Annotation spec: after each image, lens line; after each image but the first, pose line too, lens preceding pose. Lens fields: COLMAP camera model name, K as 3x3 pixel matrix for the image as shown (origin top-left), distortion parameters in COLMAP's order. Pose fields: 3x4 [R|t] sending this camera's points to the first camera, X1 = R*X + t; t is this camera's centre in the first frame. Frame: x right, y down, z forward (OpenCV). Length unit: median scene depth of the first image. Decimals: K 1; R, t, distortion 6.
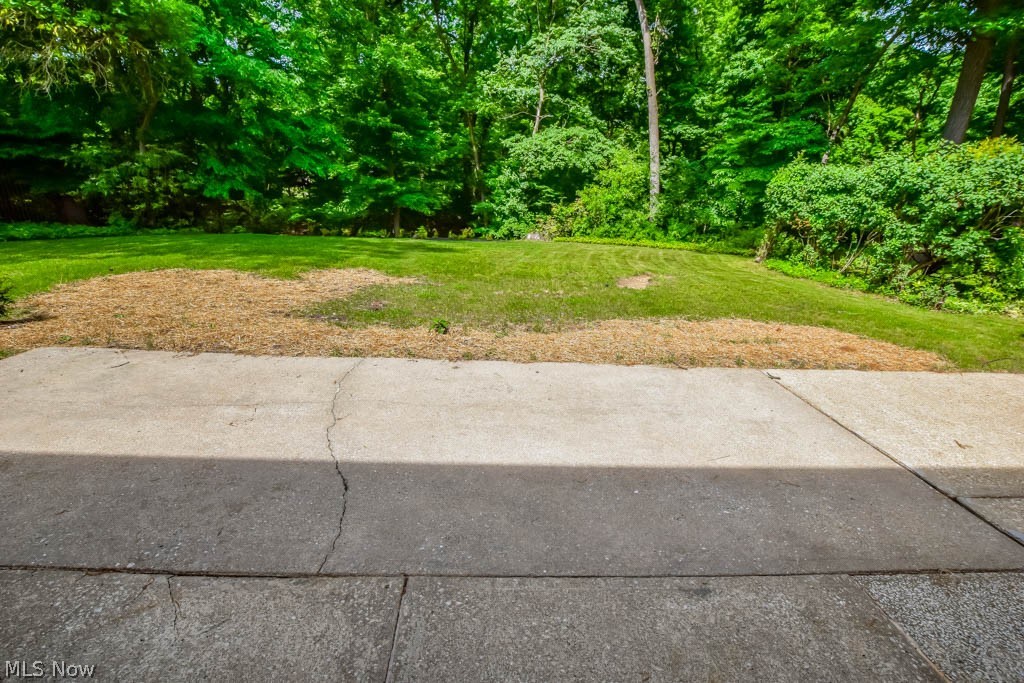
lens RADIAL K [[468.0, 0, 512.9], [0, 468.0, 342.1], [0, 0, 1]] dist [-0.030368, 0.003951]
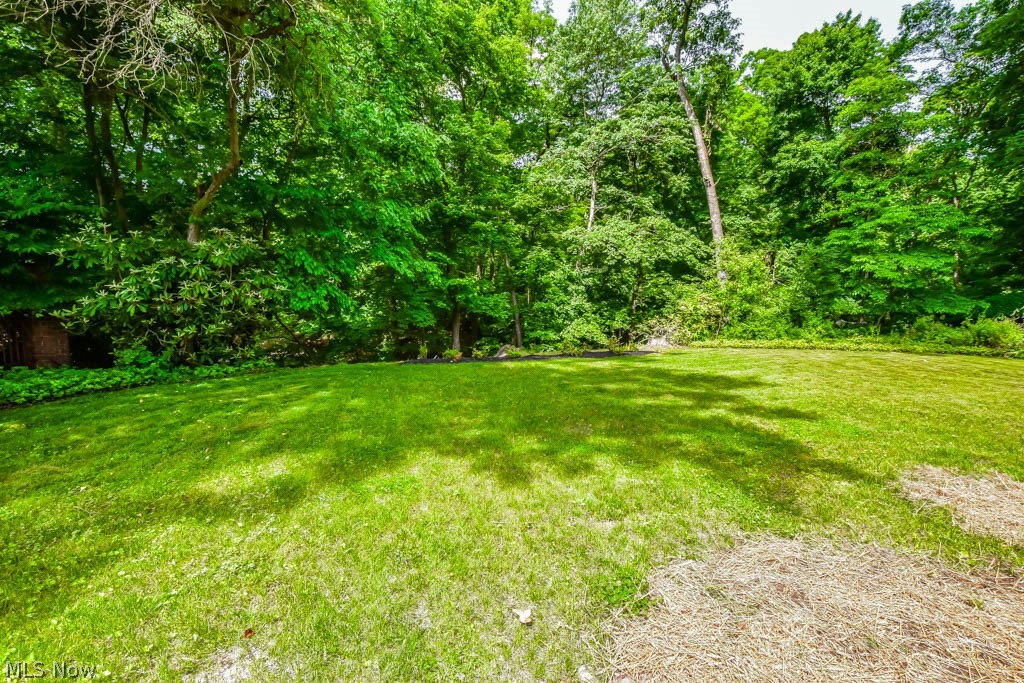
lens RADIAL K [[468.0, 0, 510.7], [0, 468.0, 340.3], [0, 0, 1]] dist [-0.030368, 0.003951]
pose [[0.990670, -0.046138, 0.128233, -0.464421], [0.070707, 0.978406, -0.194220, -0.138431], [-0.116503, 0.201475, 0.972540, 0.378334]]
